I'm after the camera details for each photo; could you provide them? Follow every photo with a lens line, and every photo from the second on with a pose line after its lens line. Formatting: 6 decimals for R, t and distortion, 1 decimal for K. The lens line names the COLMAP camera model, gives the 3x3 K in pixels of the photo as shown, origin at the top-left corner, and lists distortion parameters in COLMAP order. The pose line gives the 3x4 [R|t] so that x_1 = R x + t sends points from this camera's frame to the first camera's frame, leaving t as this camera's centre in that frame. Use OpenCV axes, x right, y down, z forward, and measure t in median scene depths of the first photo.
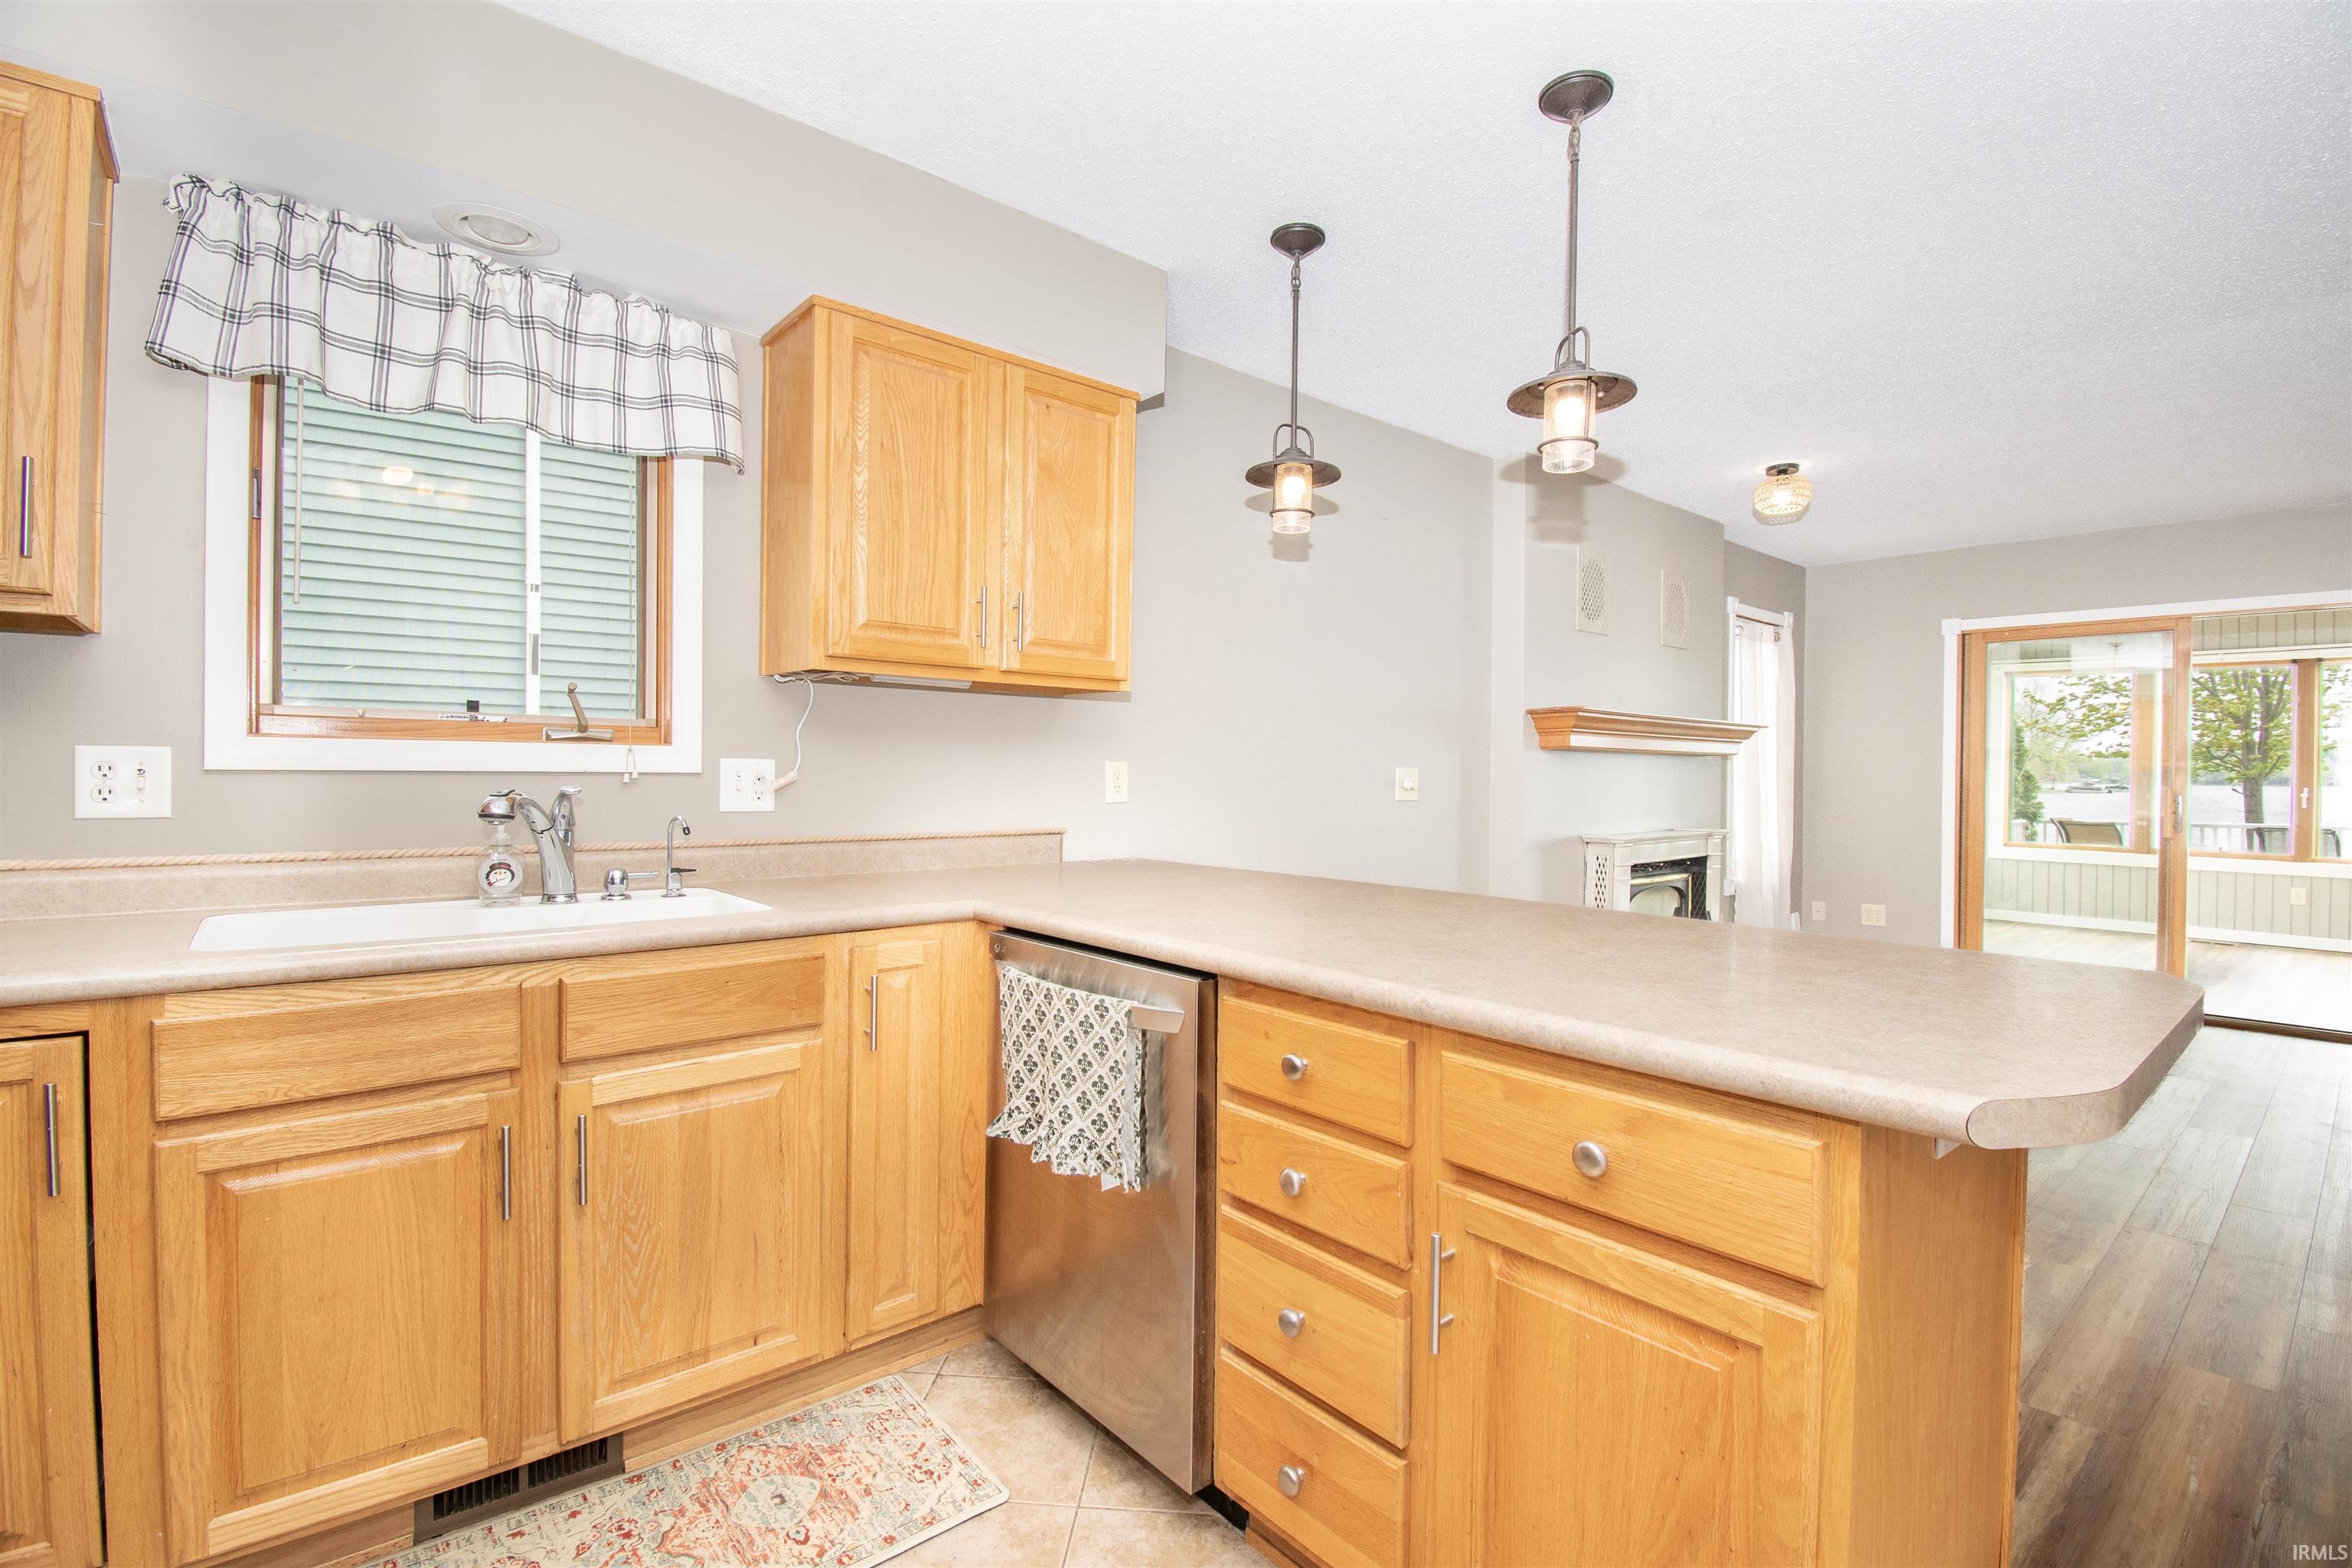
lens RADIAL K [[1044.8, 0, 1171.4], [0, 1044.8, 786.9], [0, 0, 1]] dist [-0.008541, -0.004558]
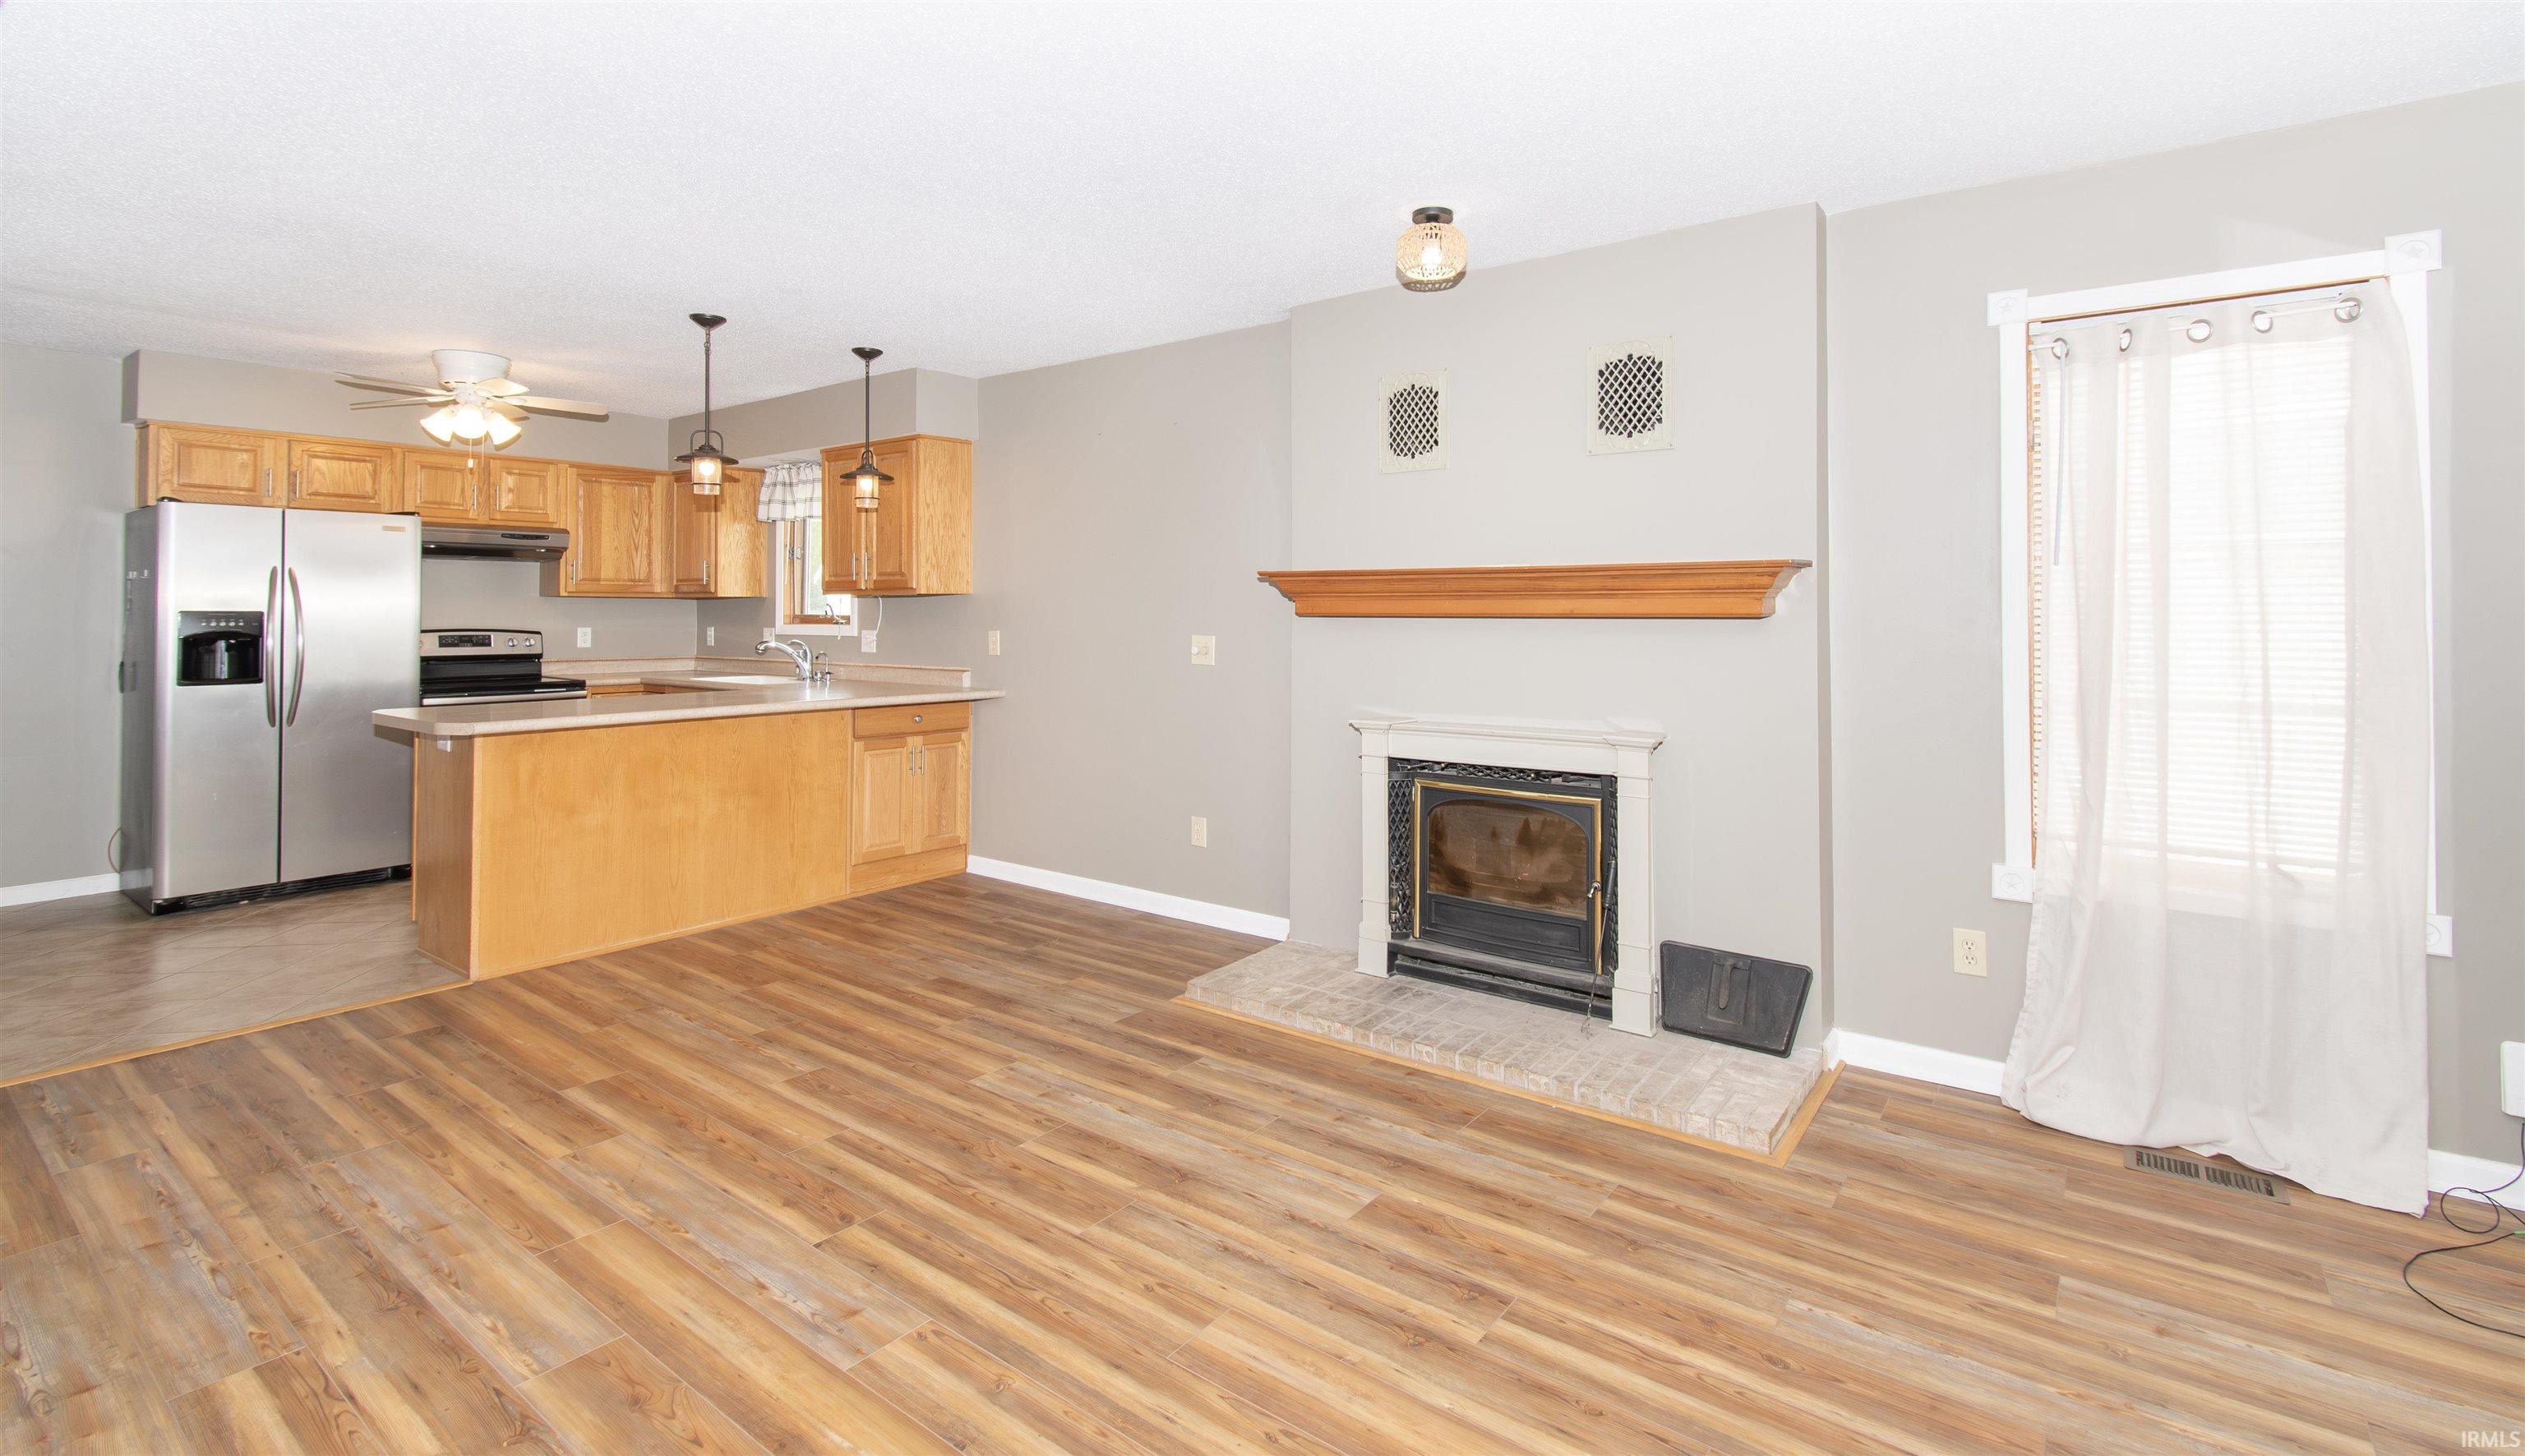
lens RADIAL K [[1122.7, 0, 1280.9], [0, 1122.7, 605.3], [0, 0, 1]] dist [-0.003197, 0.000539]
pose [[0.235834, -0.020178, -0.971584, 2.396721], [-0.015966, 0.999569, -0.024635, -0.037615], [0.971662, 0.021322, 0.235411, 1.349192]]
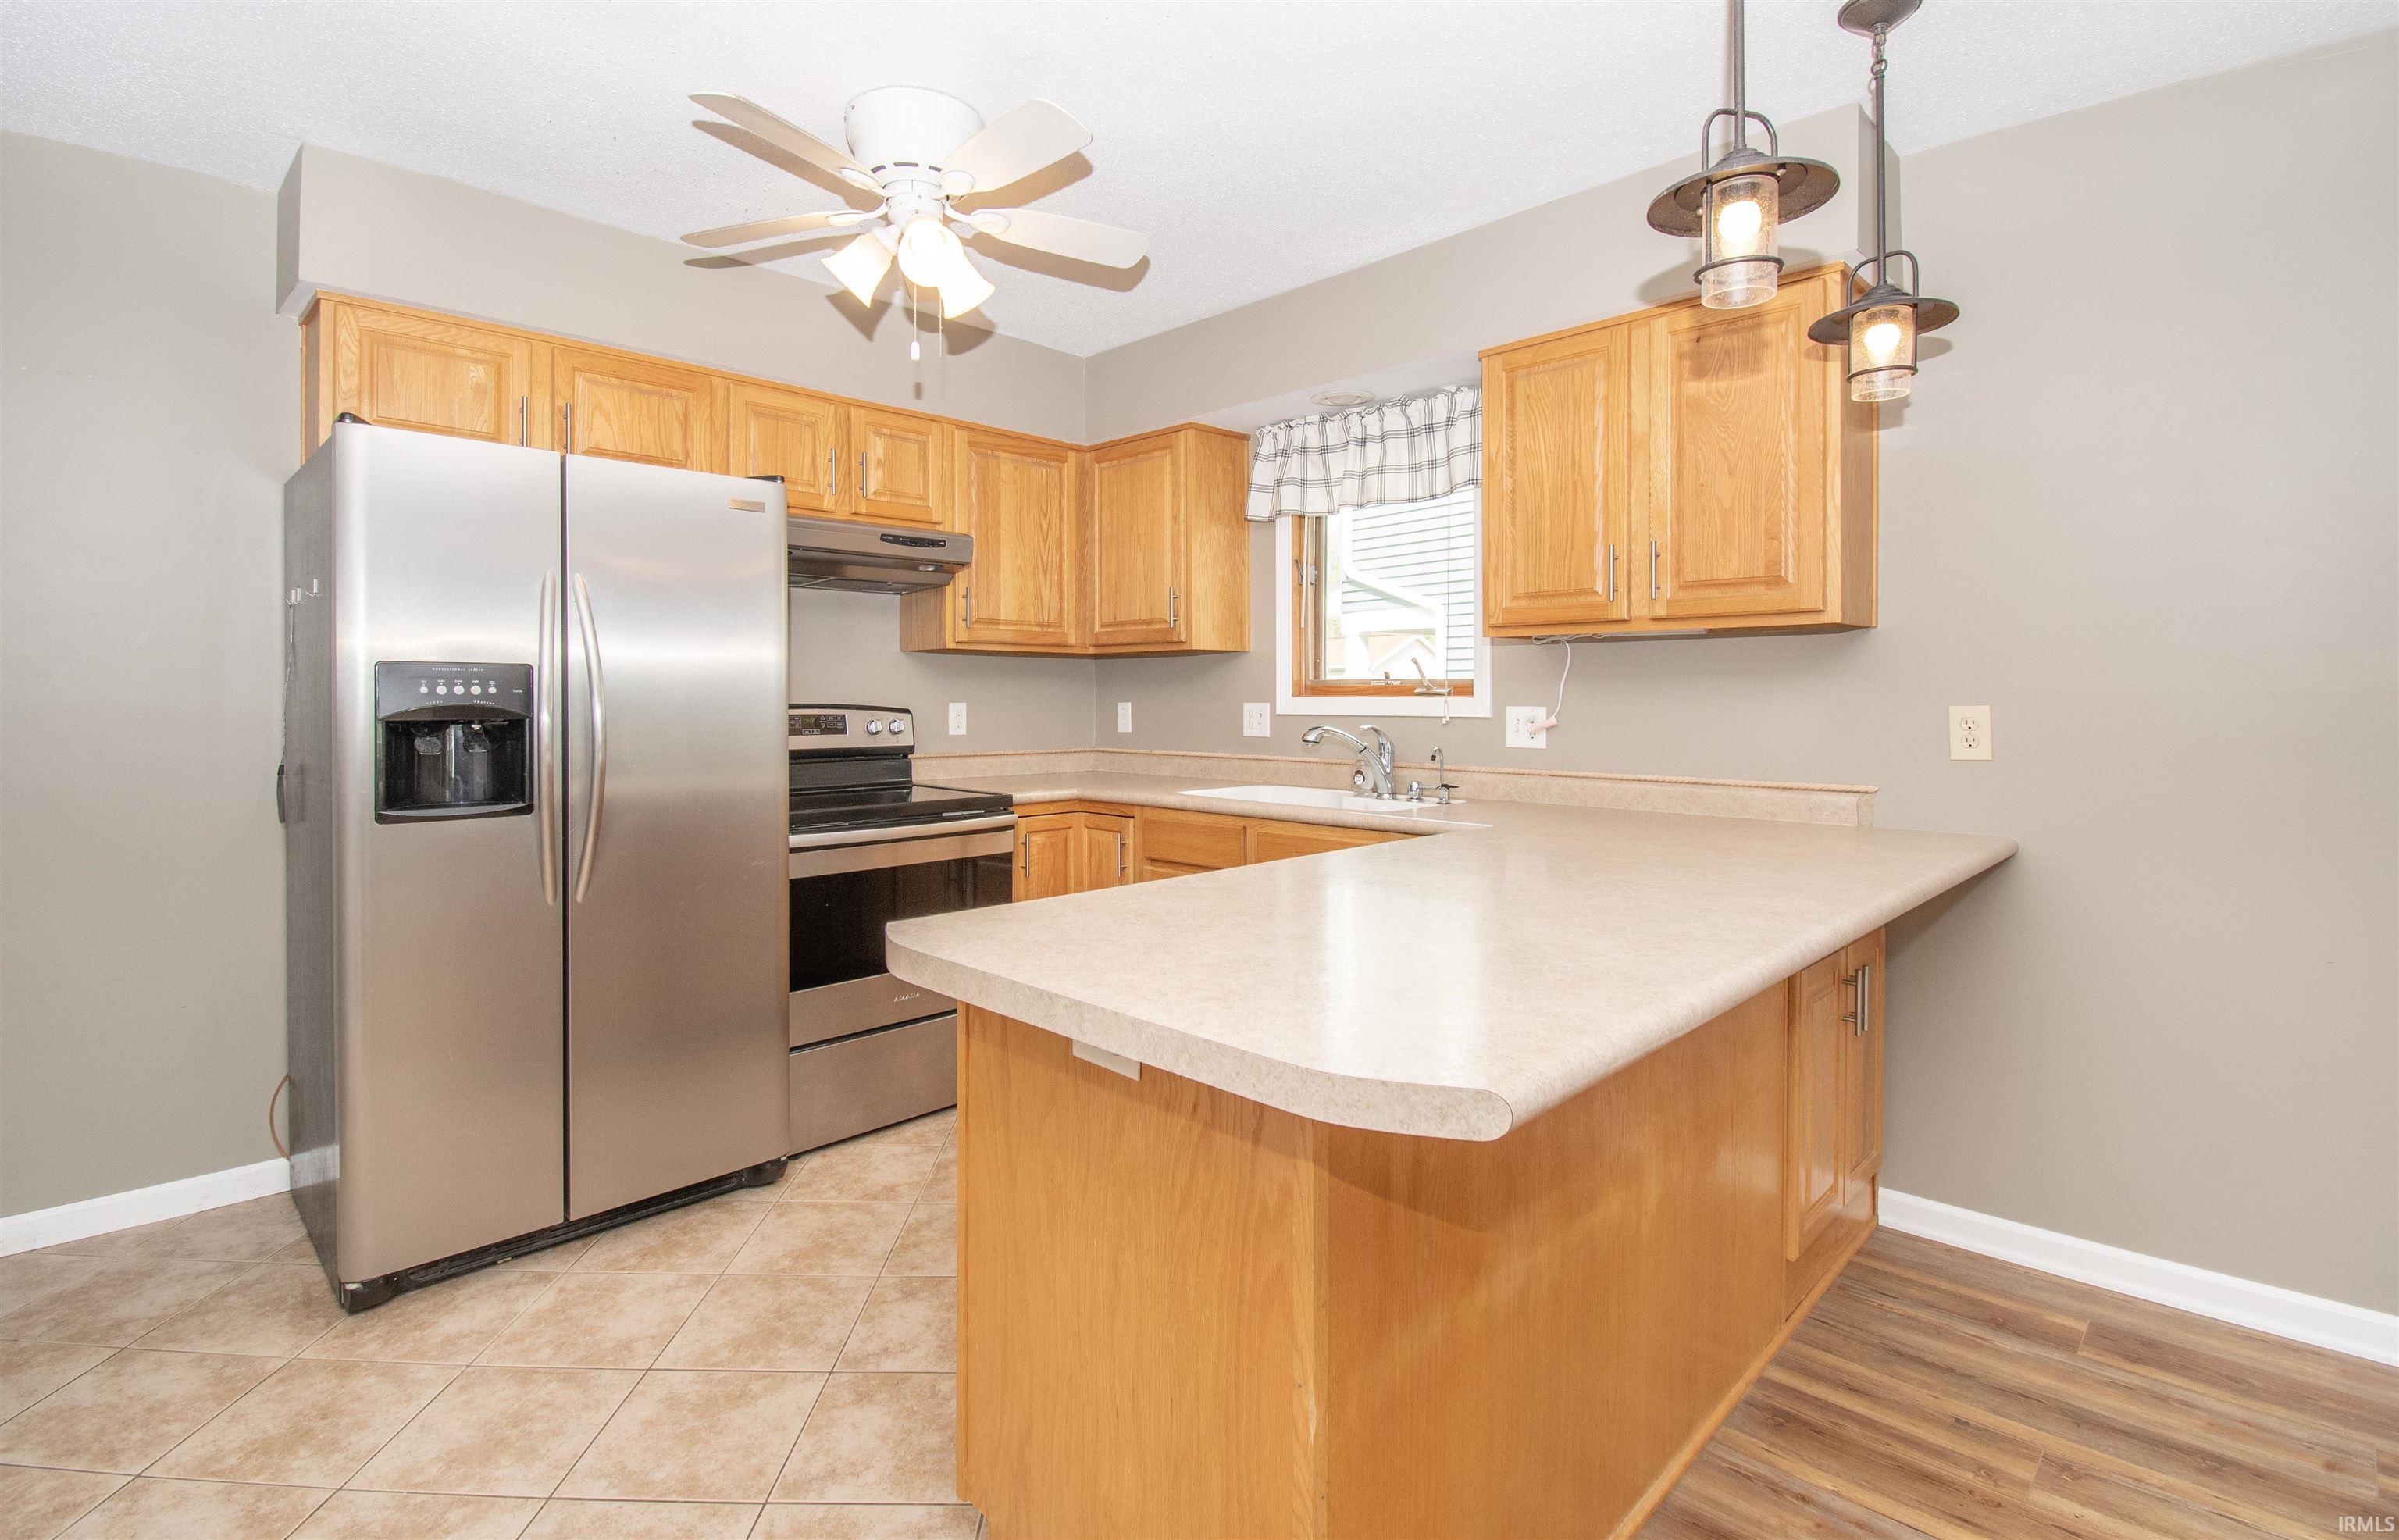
lens RADIAL K [[1099.6, 0, 1164.3], [0, 1099.6, 708.9], [0, 0, 1]] dist [0.000805, -0.000769]
pose [[0.084400, -0.001753, -0.996430, 0.918864], [-0.016423, 0.999860, -0.003150, -0.013019], [0.996297, 0.016630, 0.084359, 0.461146]]
